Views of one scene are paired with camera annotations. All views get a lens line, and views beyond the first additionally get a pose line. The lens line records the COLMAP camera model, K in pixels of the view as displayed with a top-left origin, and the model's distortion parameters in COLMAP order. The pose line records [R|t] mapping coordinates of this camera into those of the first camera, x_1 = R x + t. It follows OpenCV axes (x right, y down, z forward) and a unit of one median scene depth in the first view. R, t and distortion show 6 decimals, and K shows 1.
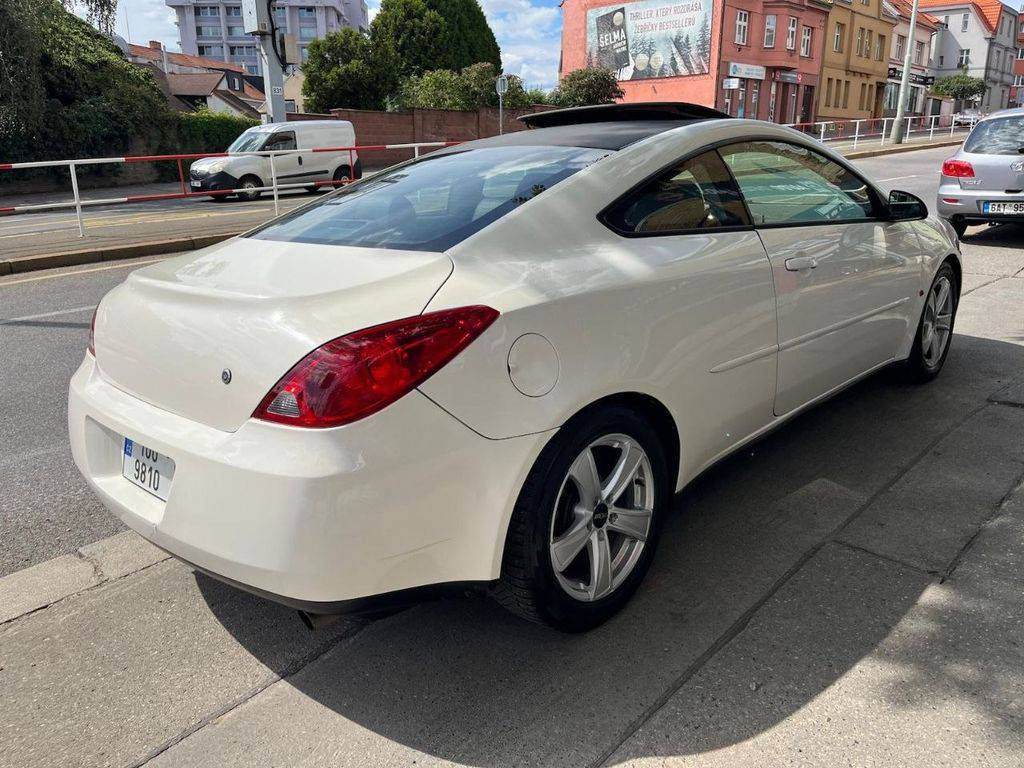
lens RADIAL K [[778.4, 0, 508.0], [0, 778.4, 386.3], [0, 0, 1]] dist [0.081288, -0.124372]
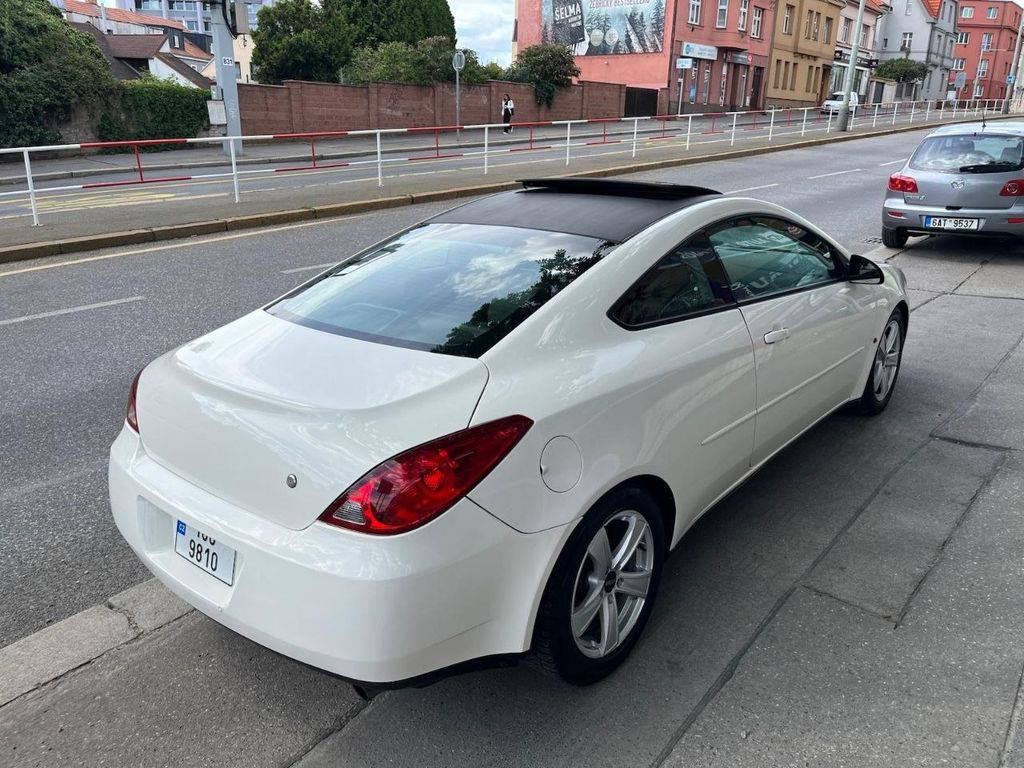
lens RADIAL K [[780.8, 0, 517.9], [0, 780.8, 384.4], [0, 0, 1]] dist [0.069181, -0.105790]
pose [[0.997047, 0.003510, 0.076707, -0.050296], [-0.006284, 0.999334, 0.035953, -0.078430], [-0.076530, -0.036329, 0.996405, -0.055227]]
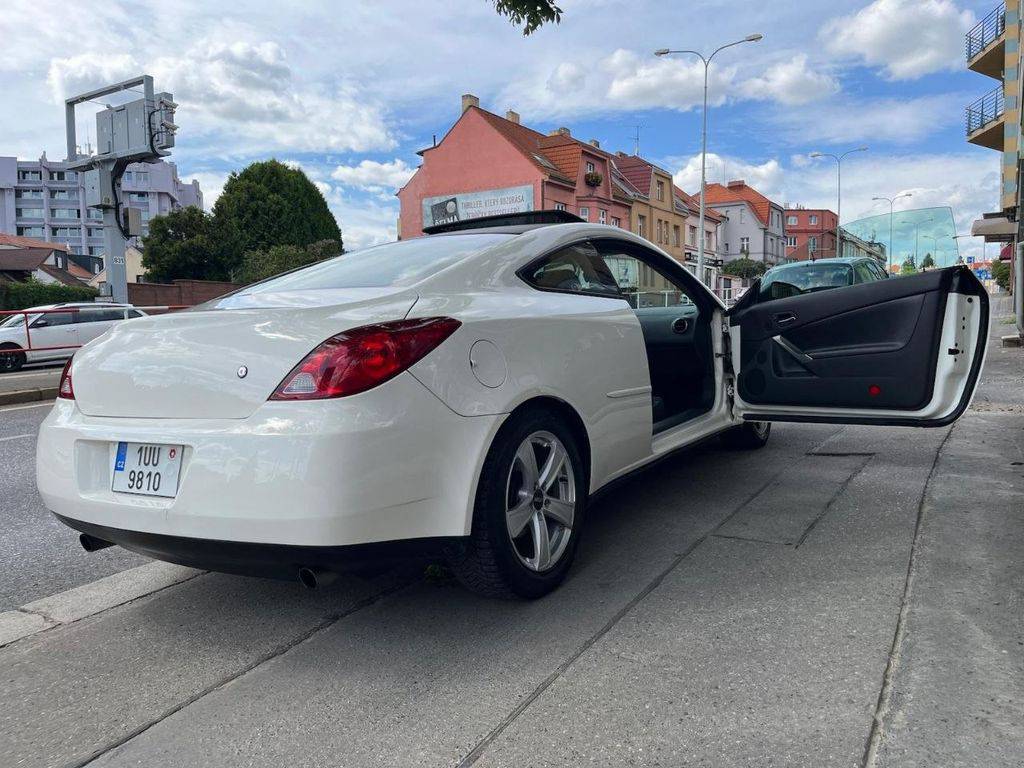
lens RADIAL K [[780.8, 0, 517.9], [0, 780.8, 384.4], [0, 0, 1]] dist [0.069181, -0.105790]
pose [[0.976857, -0.026892, 0.212195, -0.081667], [0.072433, 0.975040, -0.209881, 0.118854], [-0.201255, 0.220394, 0.954423, -0.097717]]
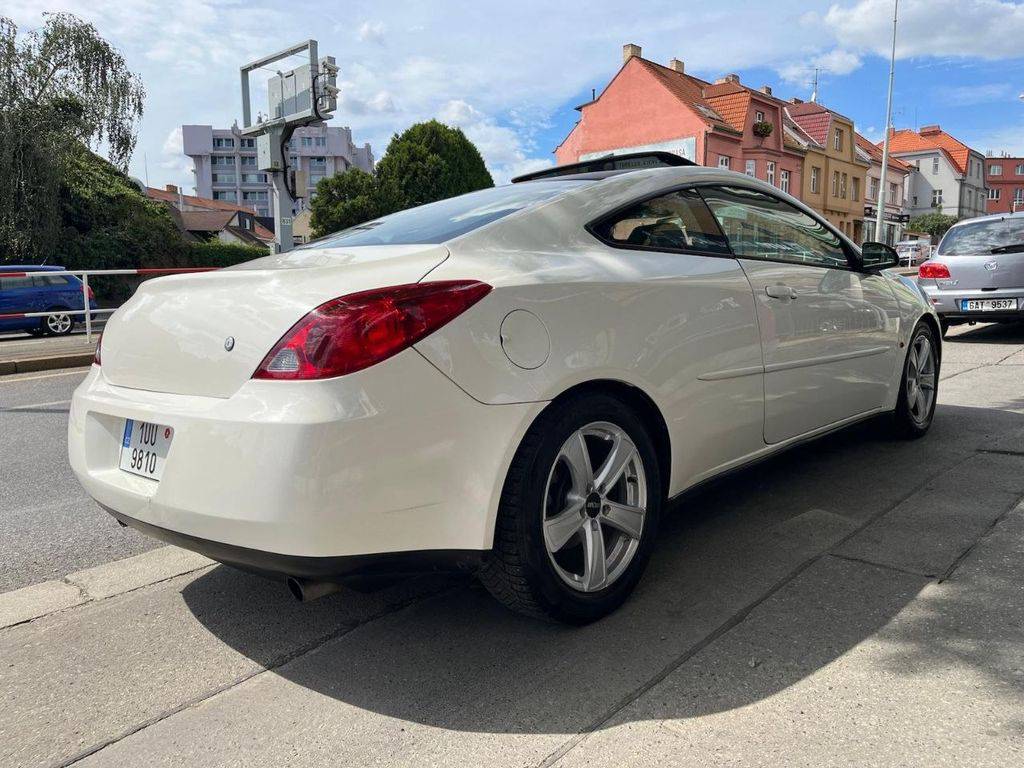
lens RADIAL K [[780.5, 0, 512.0], [0, 780.5, 384.0], [0, 0, 1]] dist [0.054105, -0.072049]
pose [[0.999968, -0.002936, 0.007489, 0.003302], [0.004154, 0.985752, -0.168155, 0.088027], [-0.006889, 0.168181, 0.985732, -0.007407]]
